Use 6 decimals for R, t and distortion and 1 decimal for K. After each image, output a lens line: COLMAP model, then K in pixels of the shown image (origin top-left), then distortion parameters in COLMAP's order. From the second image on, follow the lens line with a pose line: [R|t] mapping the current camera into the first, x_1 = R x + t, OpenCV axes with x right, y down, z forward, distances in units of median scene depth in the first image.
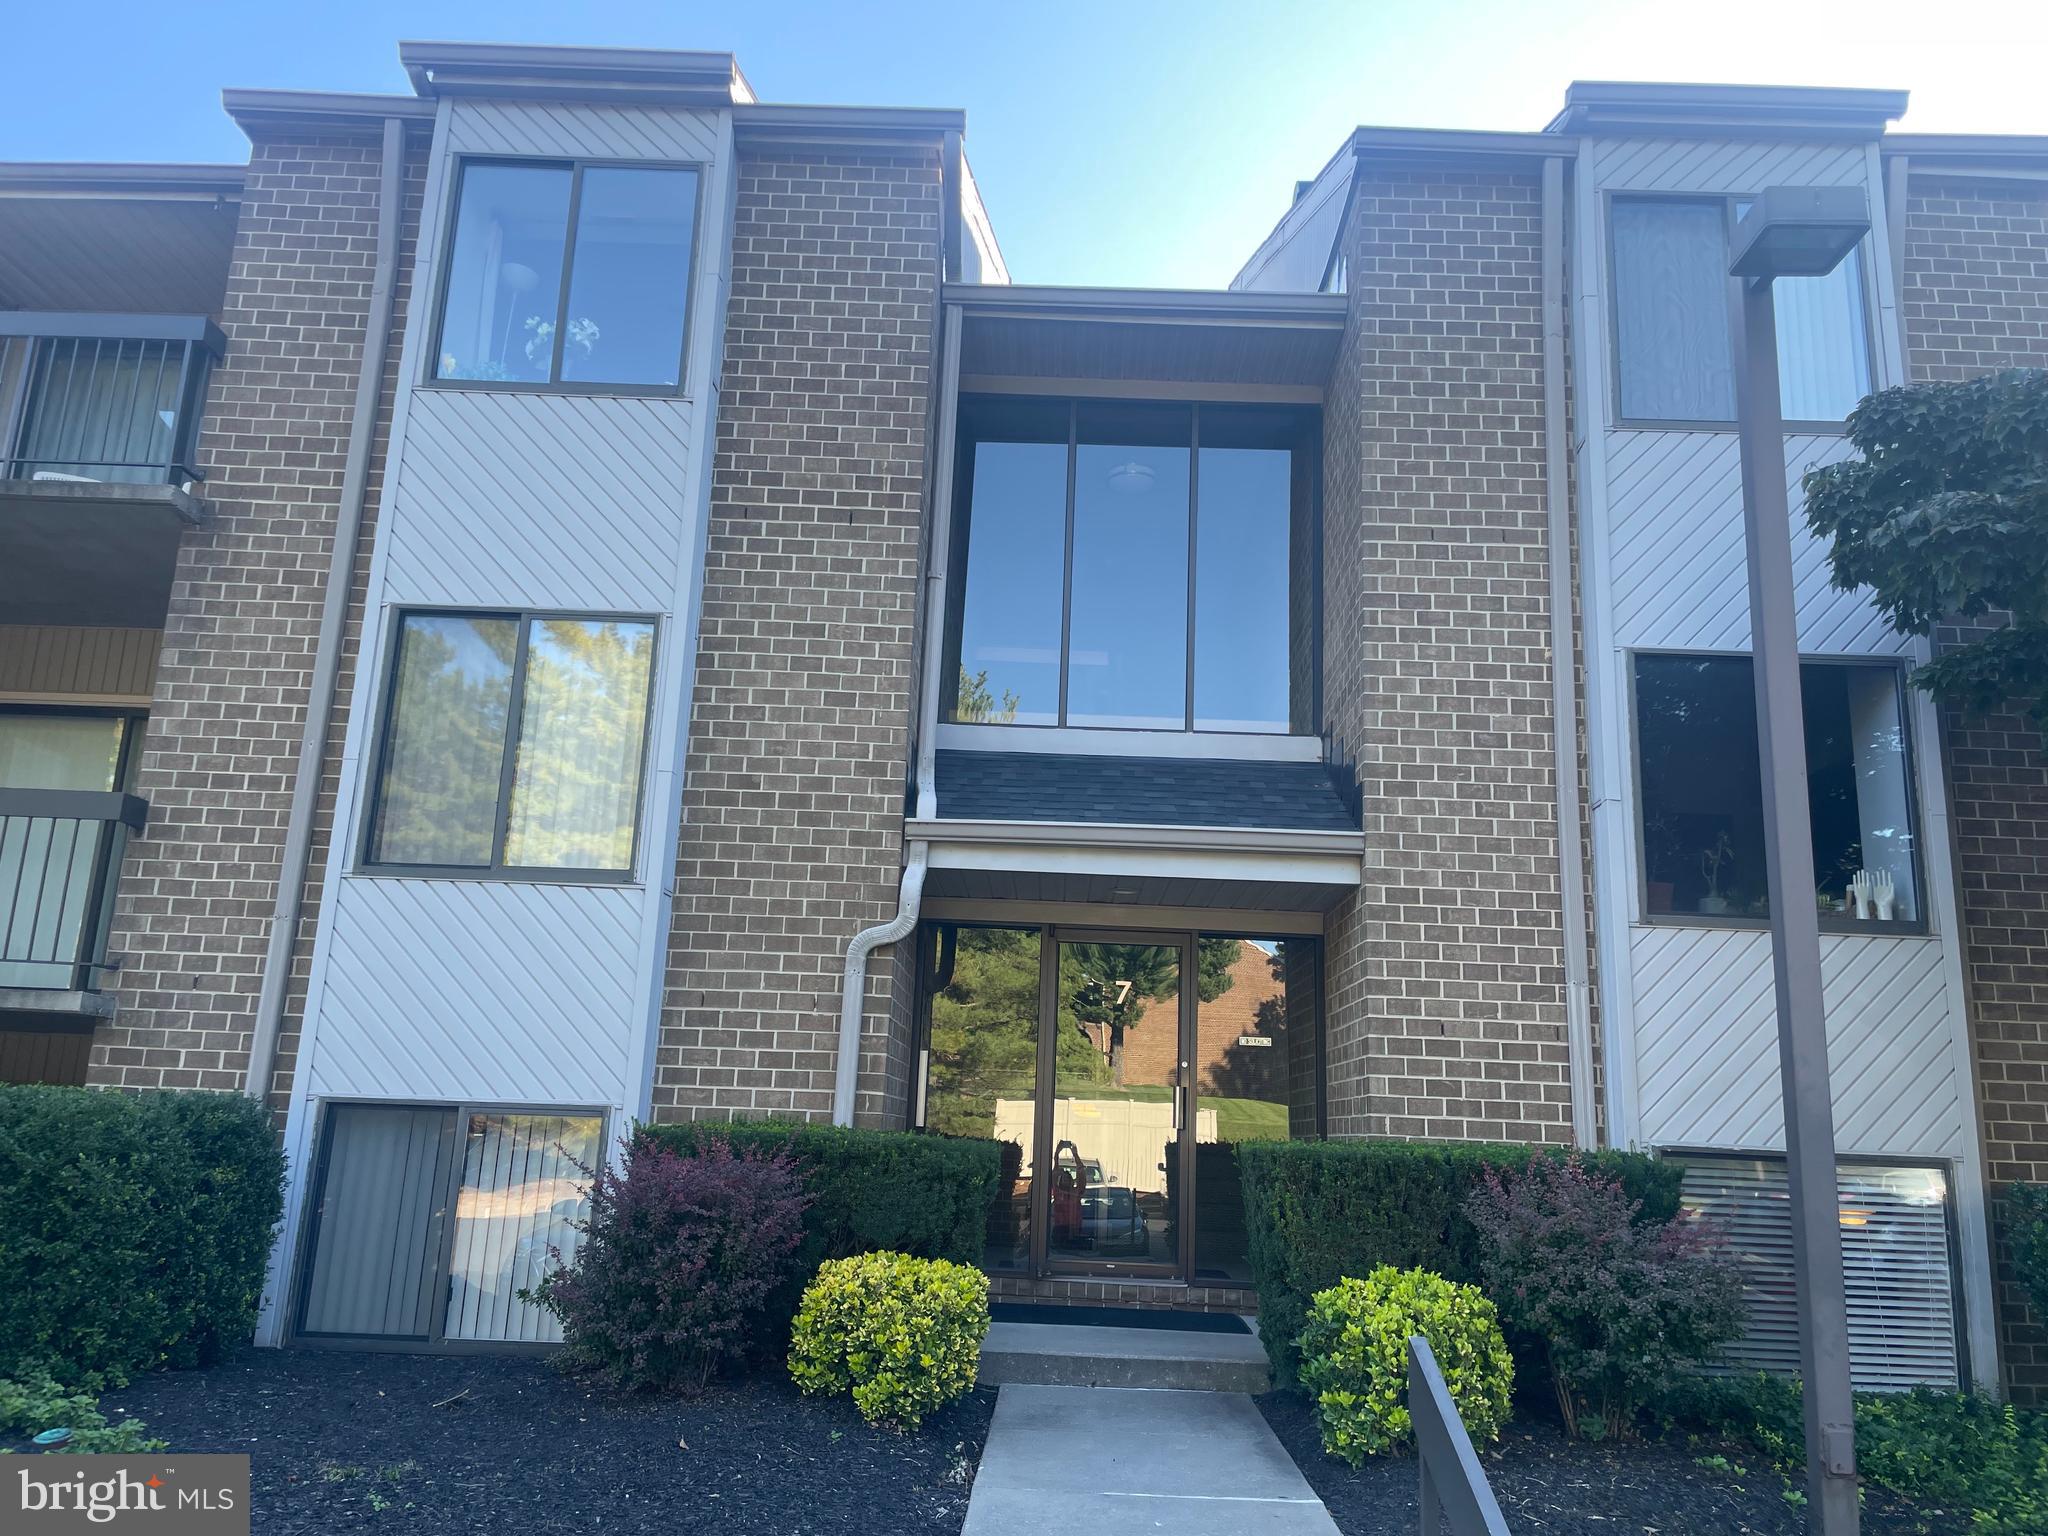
lens RADIAL K [[1569.7, 0, 1042.8], [0, 1569.7, 772.4], [0, 0, 1]] dist [0.098681, -0.126764]
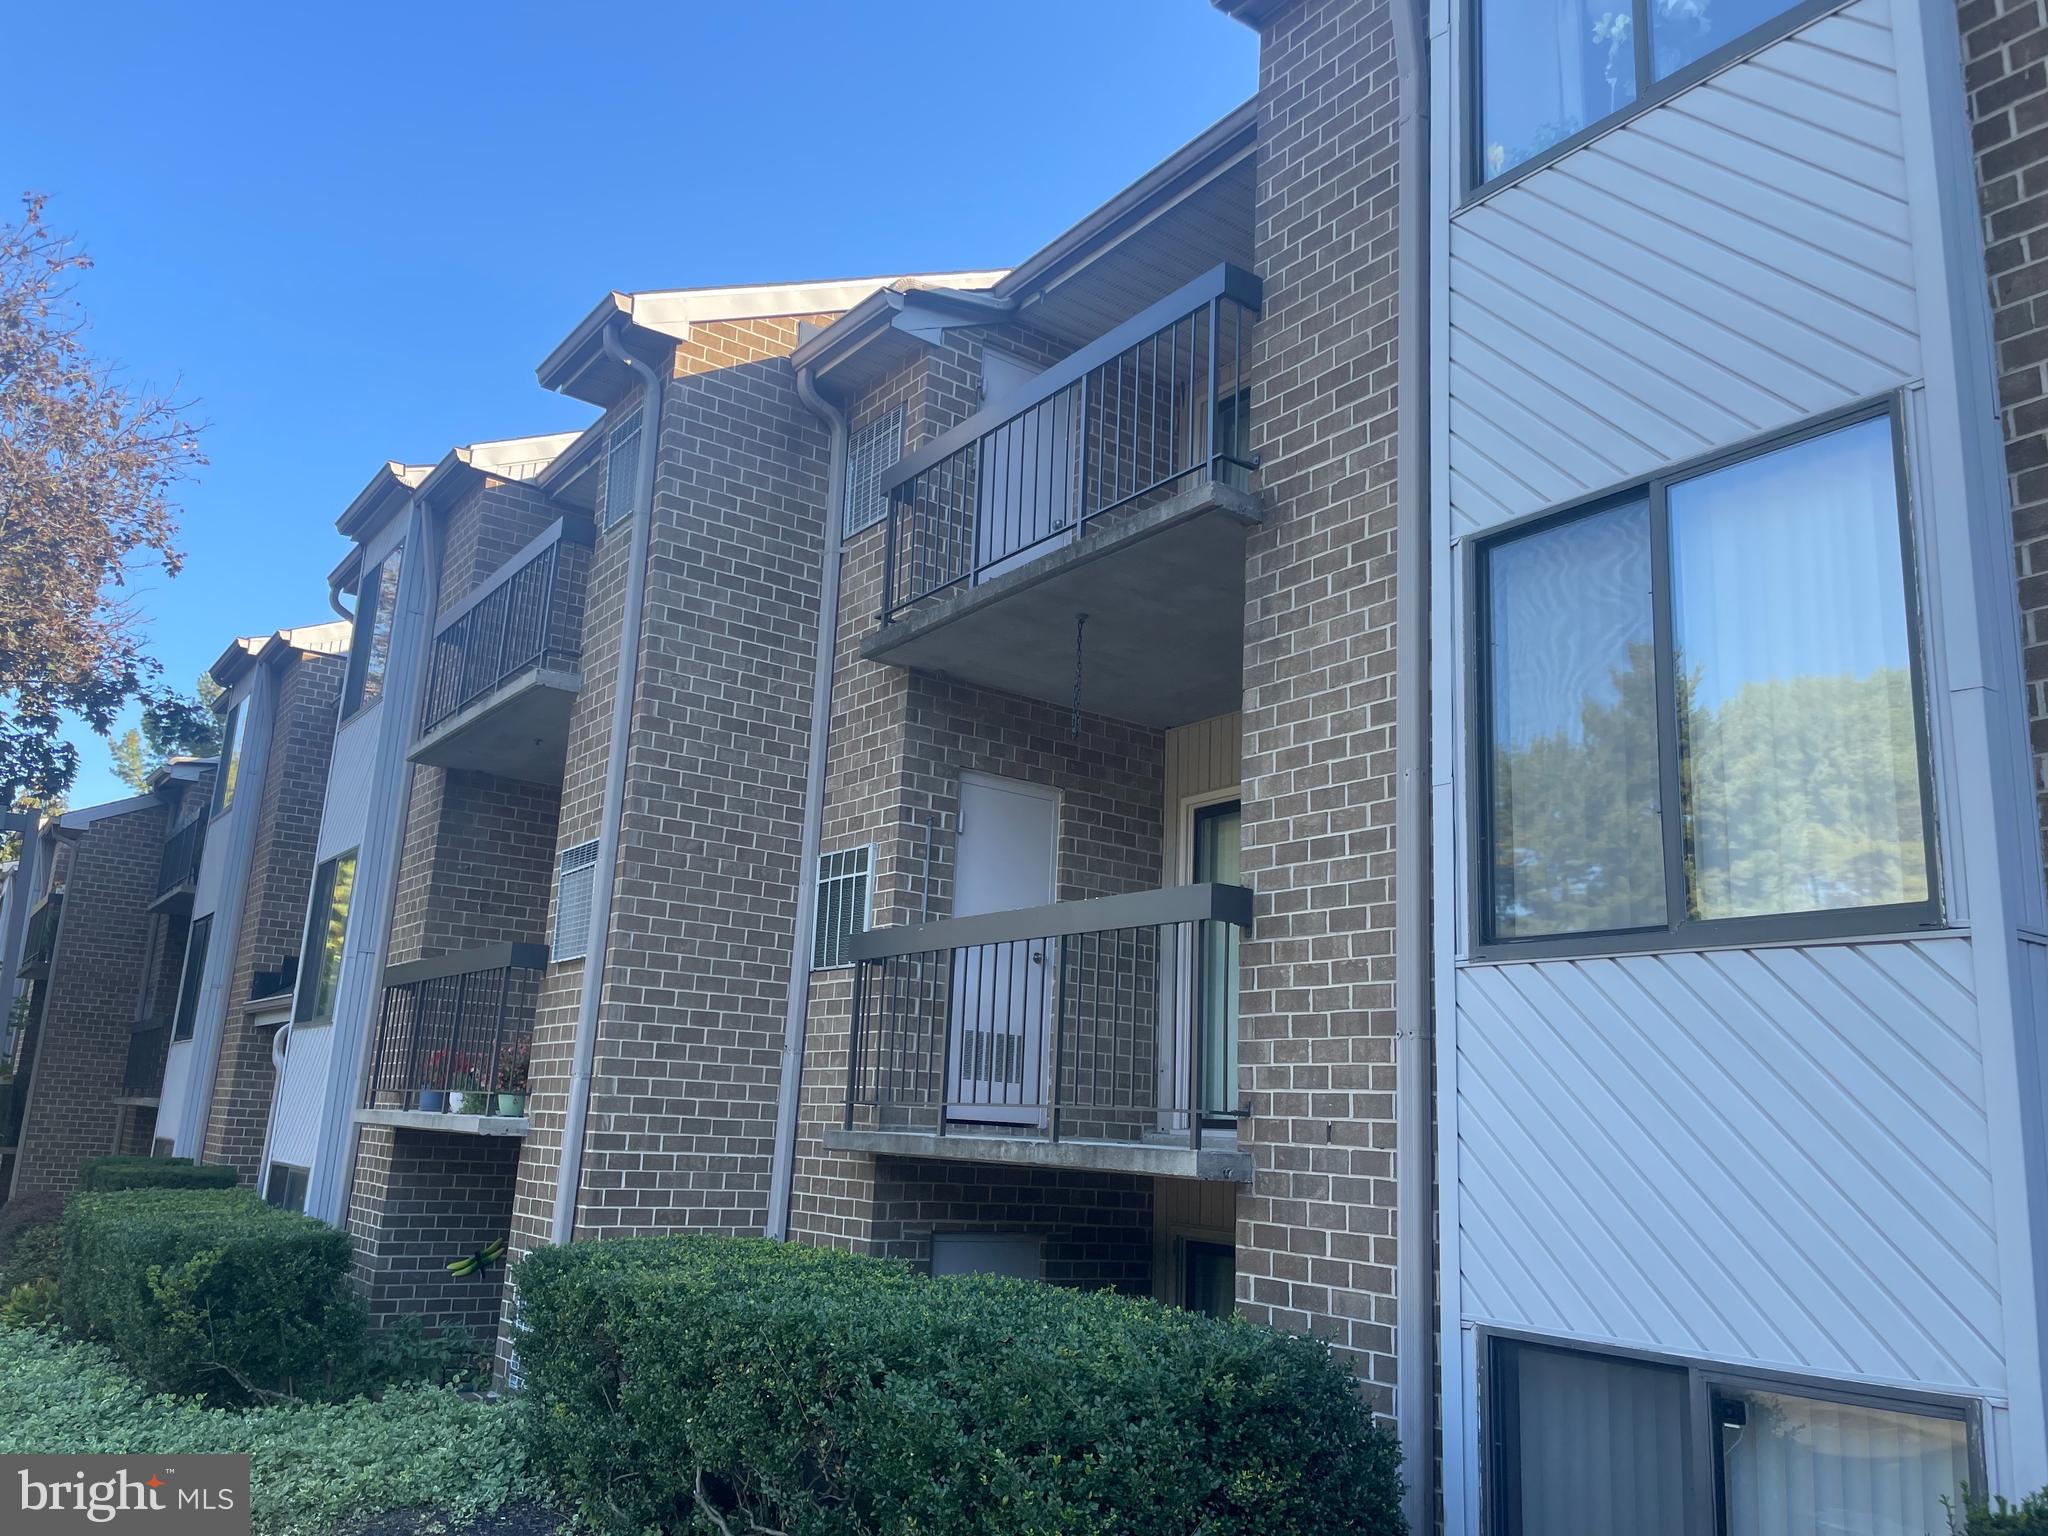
lens RADIAL K [[1569.7, 0, 985.5], [0, 1569.7, 780.3], [0, 0, 1]] dist [0.098681, -0.126764]
pose [[0.586735, -0.189490, -0.787297, -0.034877], [0.159889, 0.980205, -0.116763, 0.034669], [0.793838, -0.057371, 0.605418, 0.451827]]
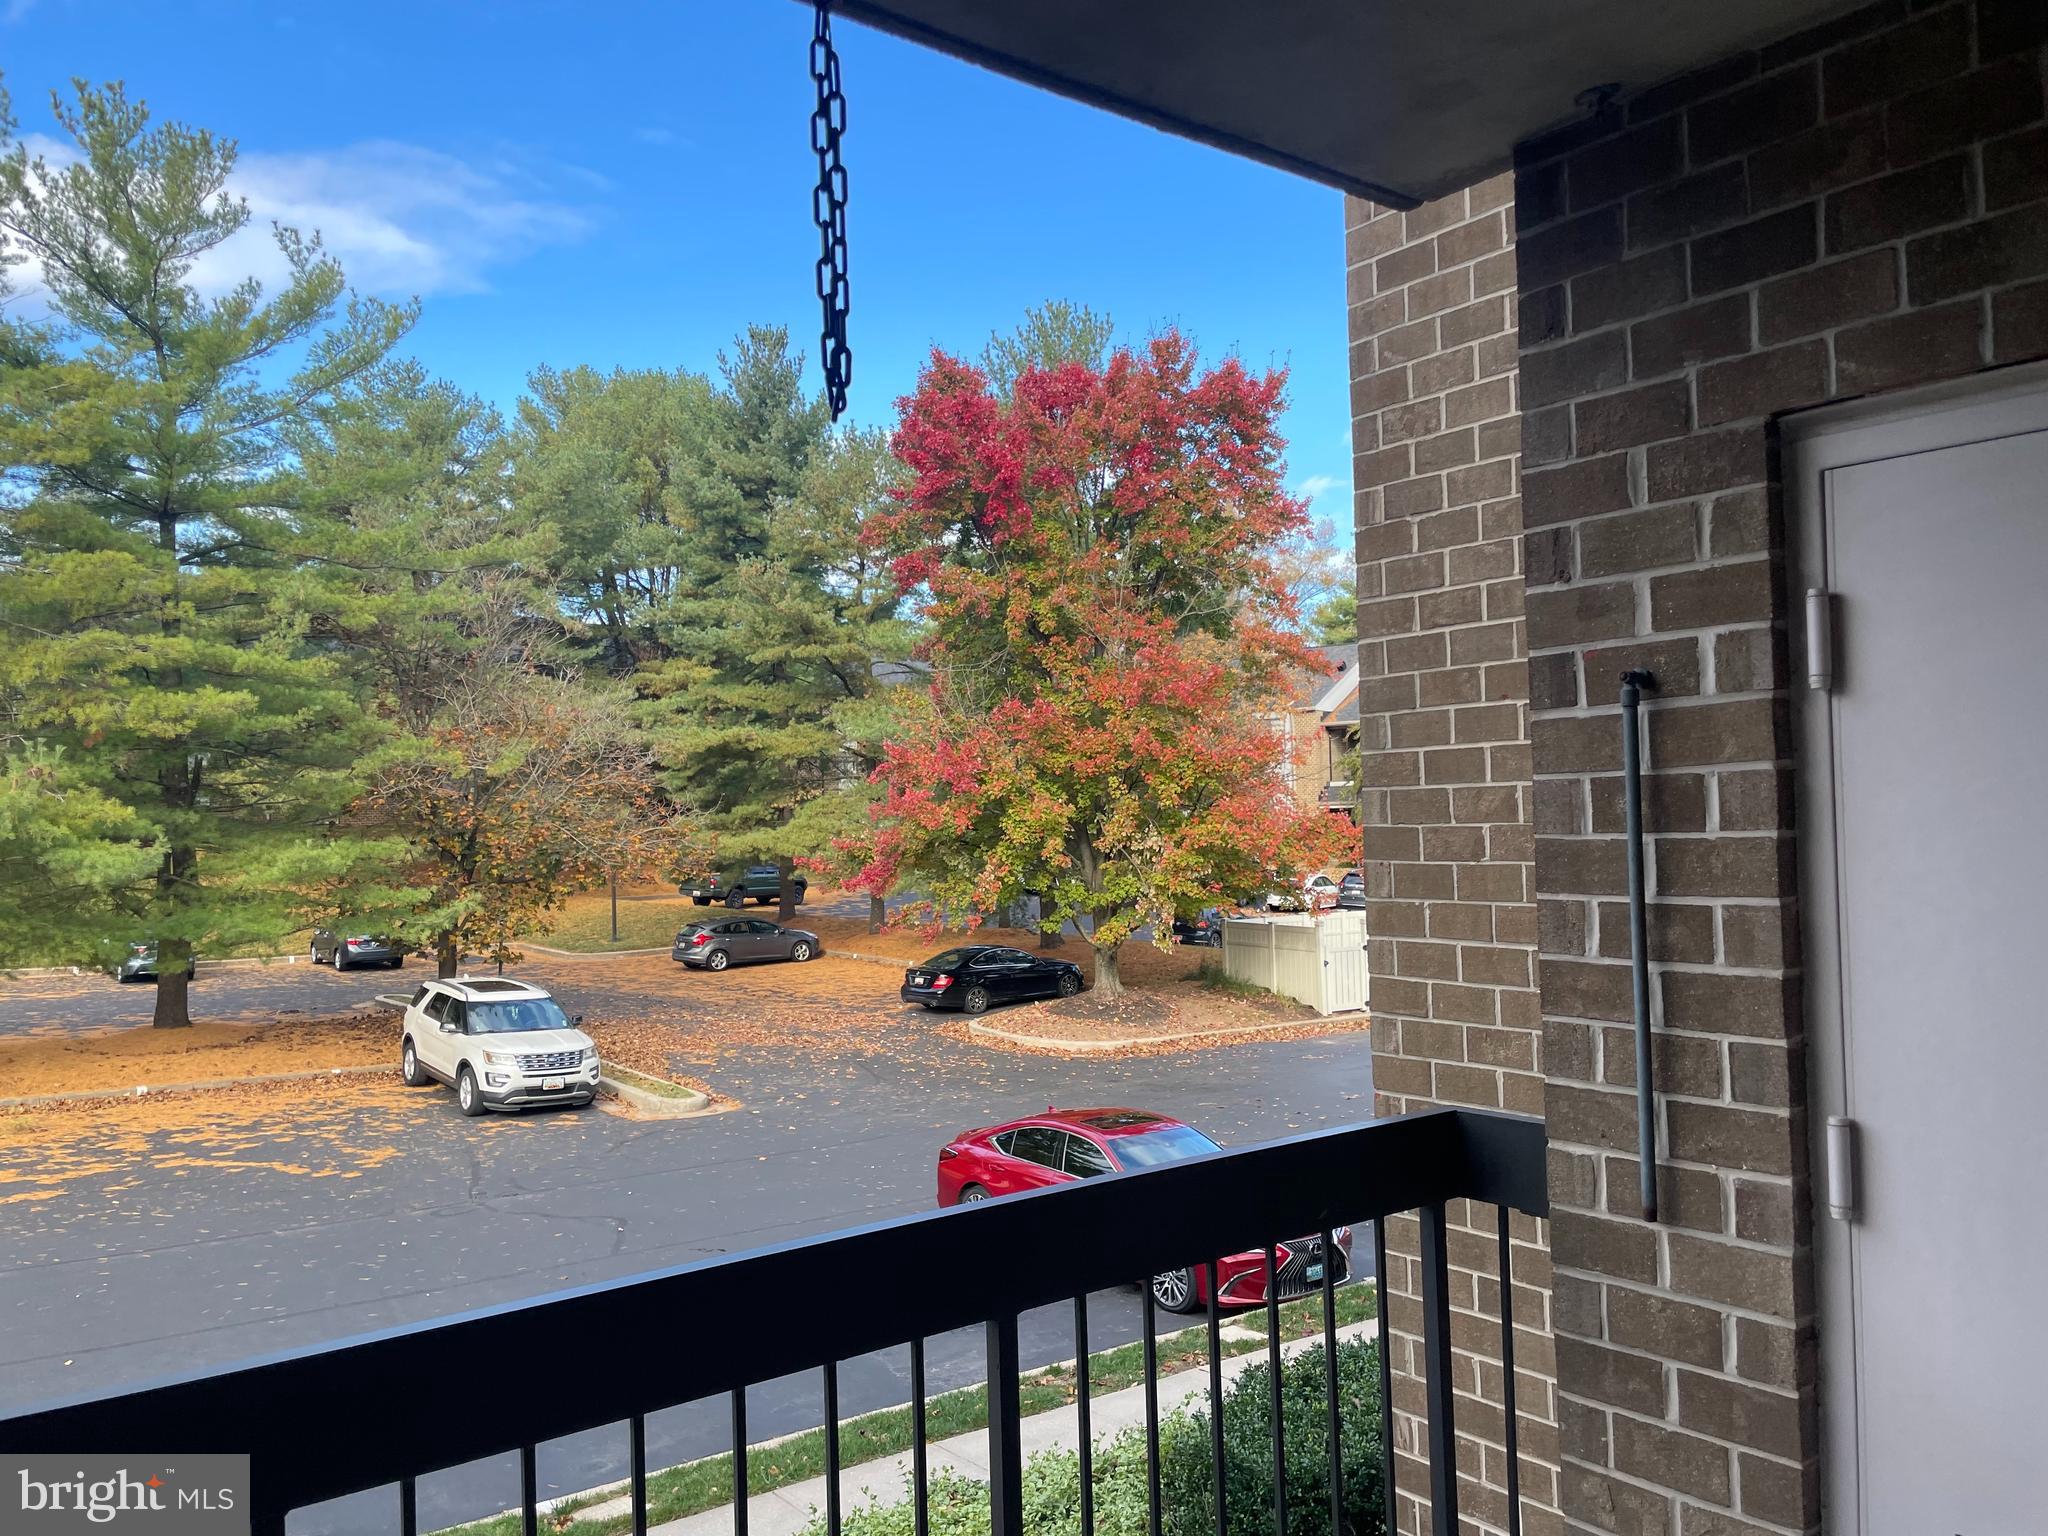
lens RADIAL K [[1569.7, 0, 966.9], [0, 1569.7, 804.6], [0, 0, 1]] dist [0.098681, -0.126764]
pose [[-0.793840, -0.025793, -0.607580, -0.631138], [0.136832, 0.965905, -0.219784, -0.002023], [0.592533, -0.257610, -0.763244, 1.201191]]
